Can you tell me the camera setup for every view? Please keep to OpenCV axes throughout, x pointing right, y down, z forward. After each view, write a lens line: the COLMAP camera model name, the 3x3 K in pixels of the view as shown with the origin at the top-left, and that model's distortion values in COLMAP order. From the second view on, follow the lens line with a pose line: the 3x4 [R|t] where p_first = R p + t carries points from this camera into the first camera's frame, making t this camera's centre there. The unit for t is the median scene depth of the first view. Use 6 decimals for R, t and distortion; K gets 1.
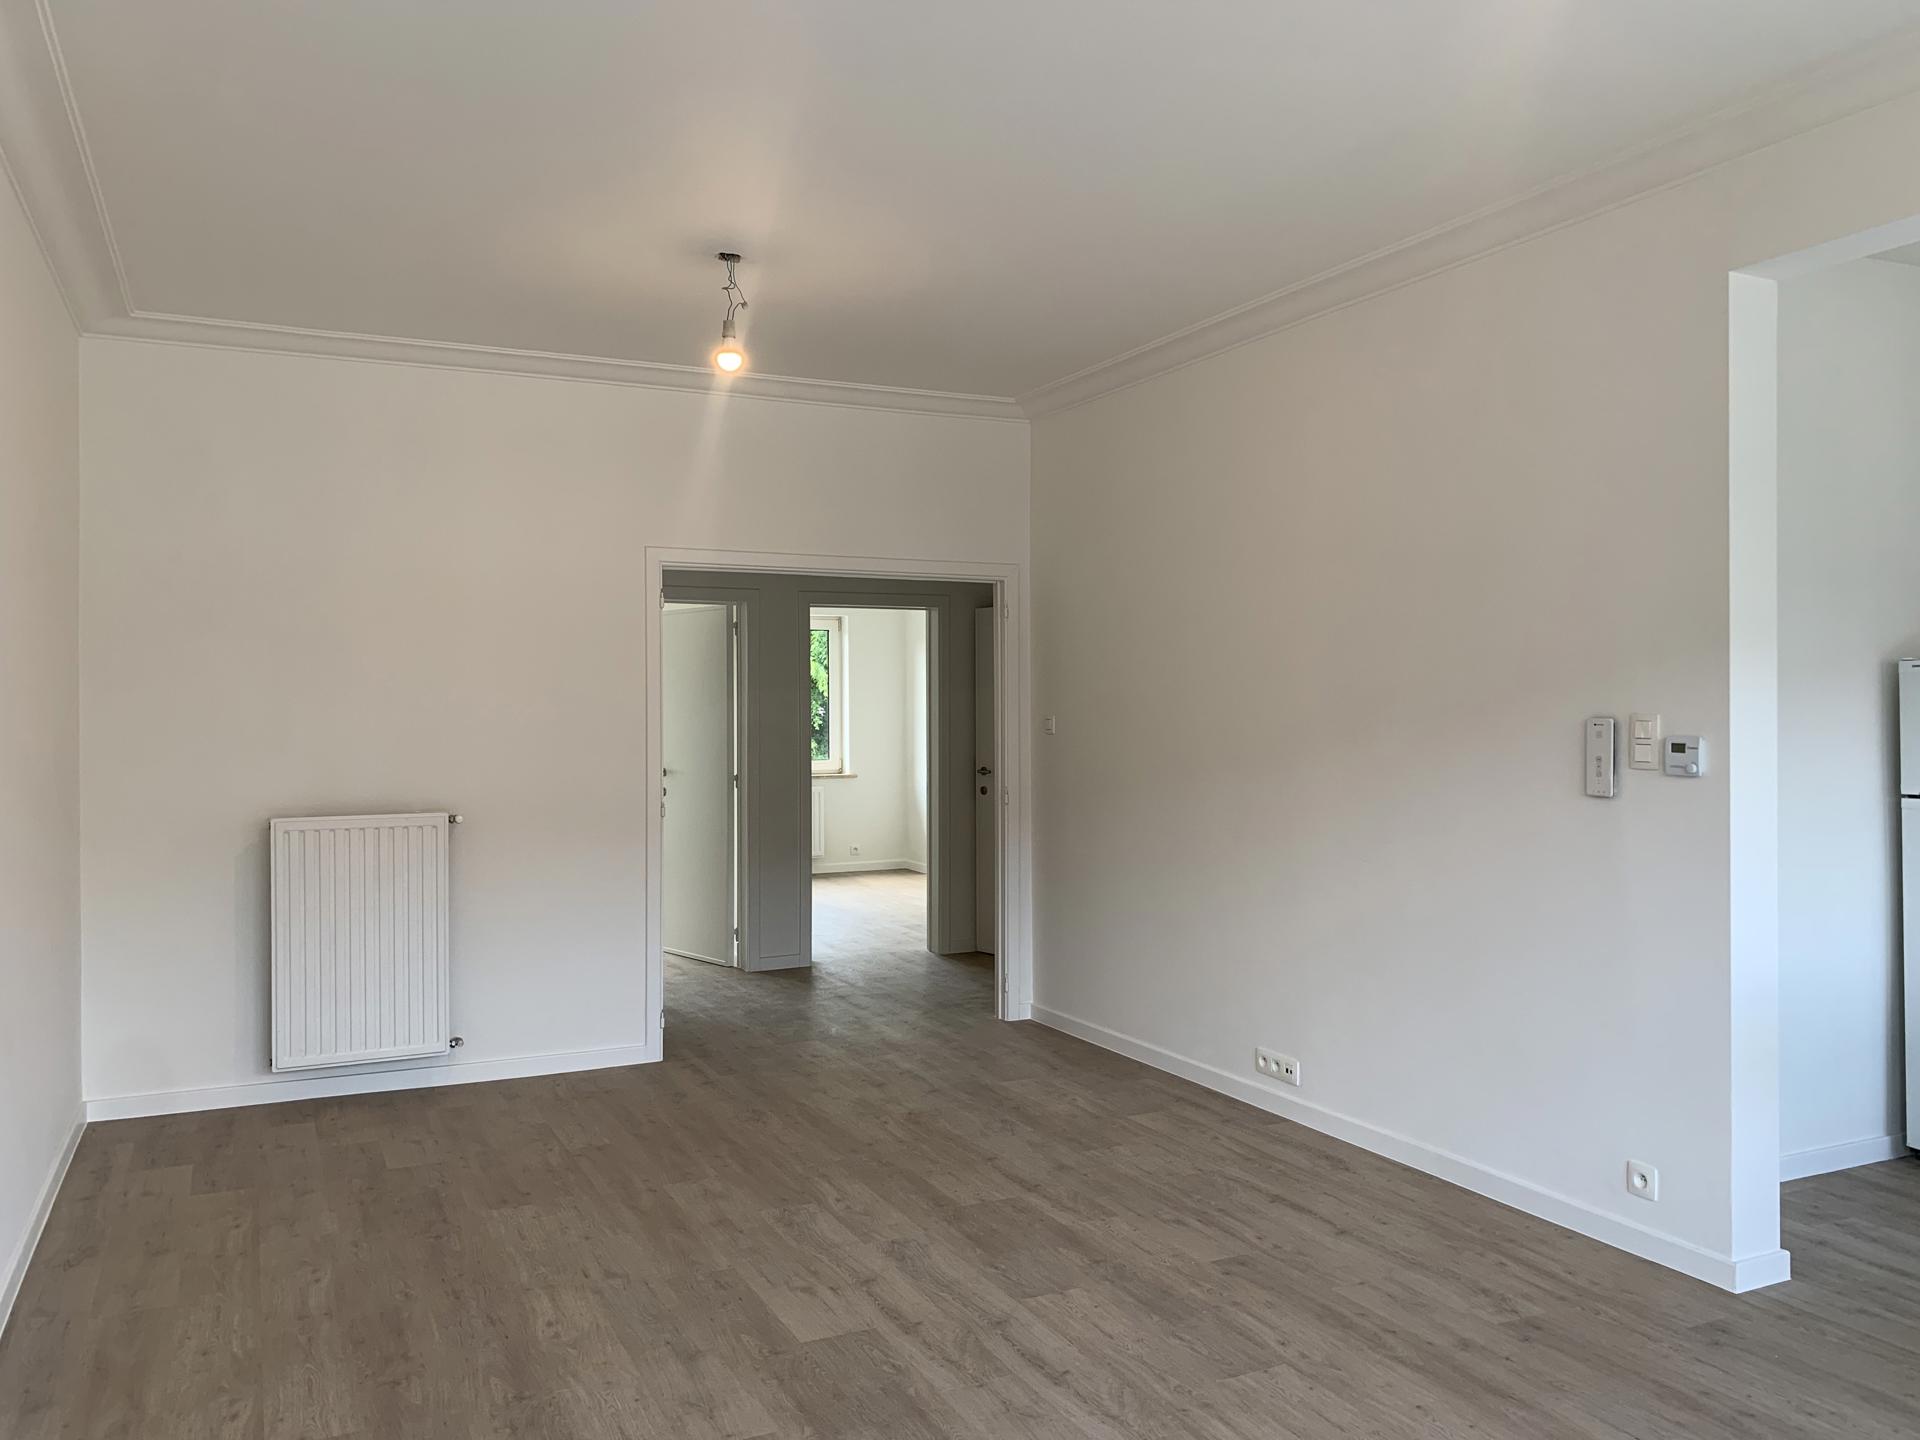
lens RADIAL K [[1455.2, 0, 950.7], [0, 1455.2, 711.7], [0, 0, 1]] dist [0.017947, -0.015260]
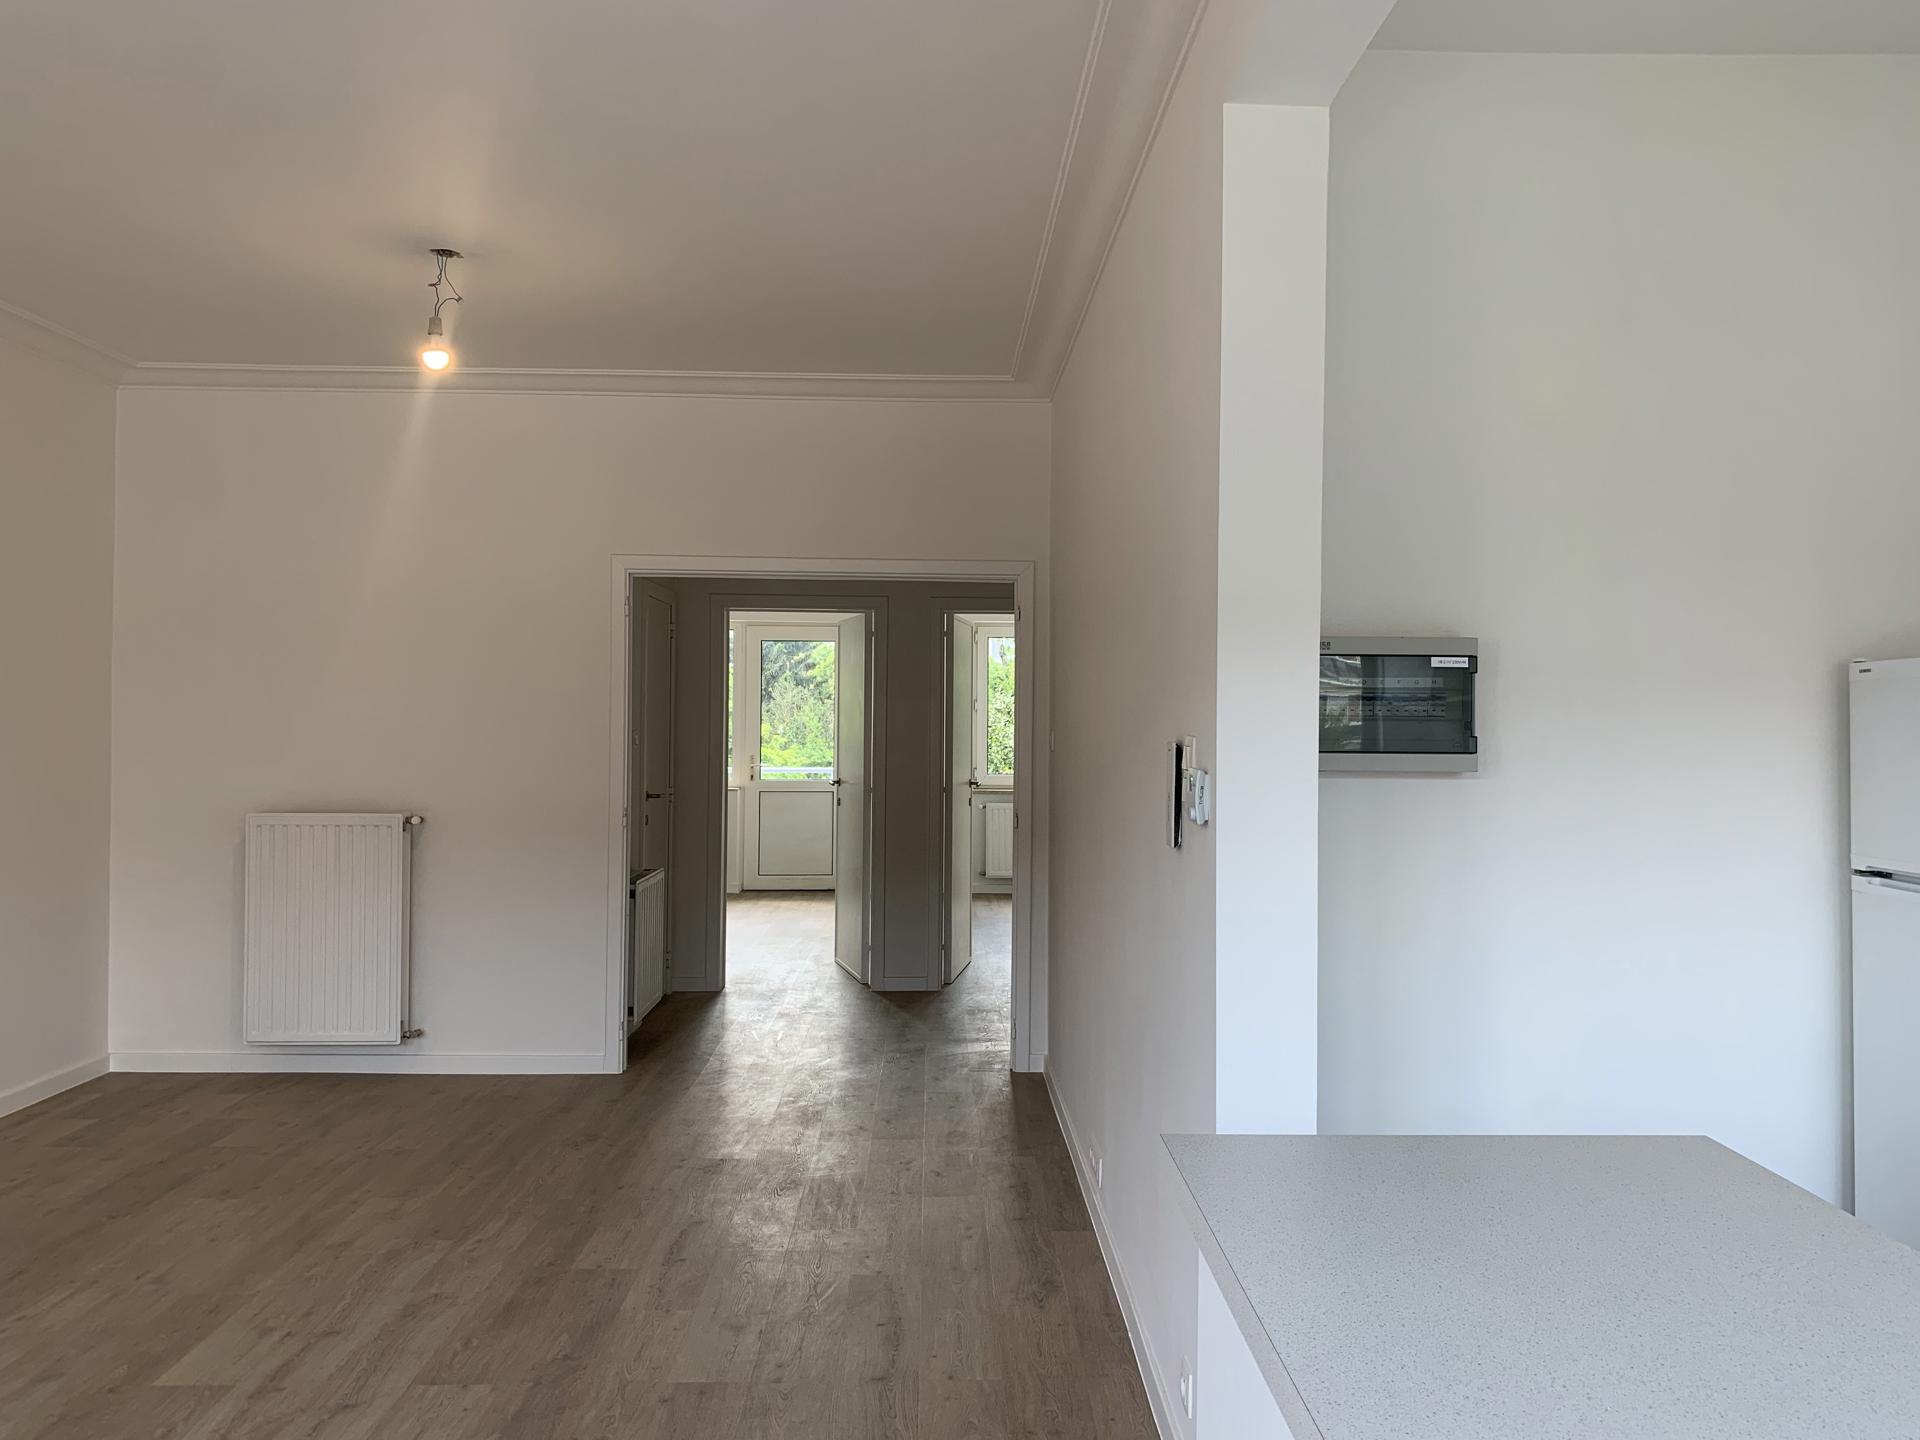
lens RADIAL K [[1455.2, 0, 925.2], [0, 1455.2, 711.2], [0, 0, 1]] dist [0.017947, -0.015260]
pose [[0.916093, 0.009814, -0.400845, 0.538001], [-0.013784, 0.999880, -0.007021, -0.002988], [0.400728, 0.011957, 0.916119, 0.241615]]
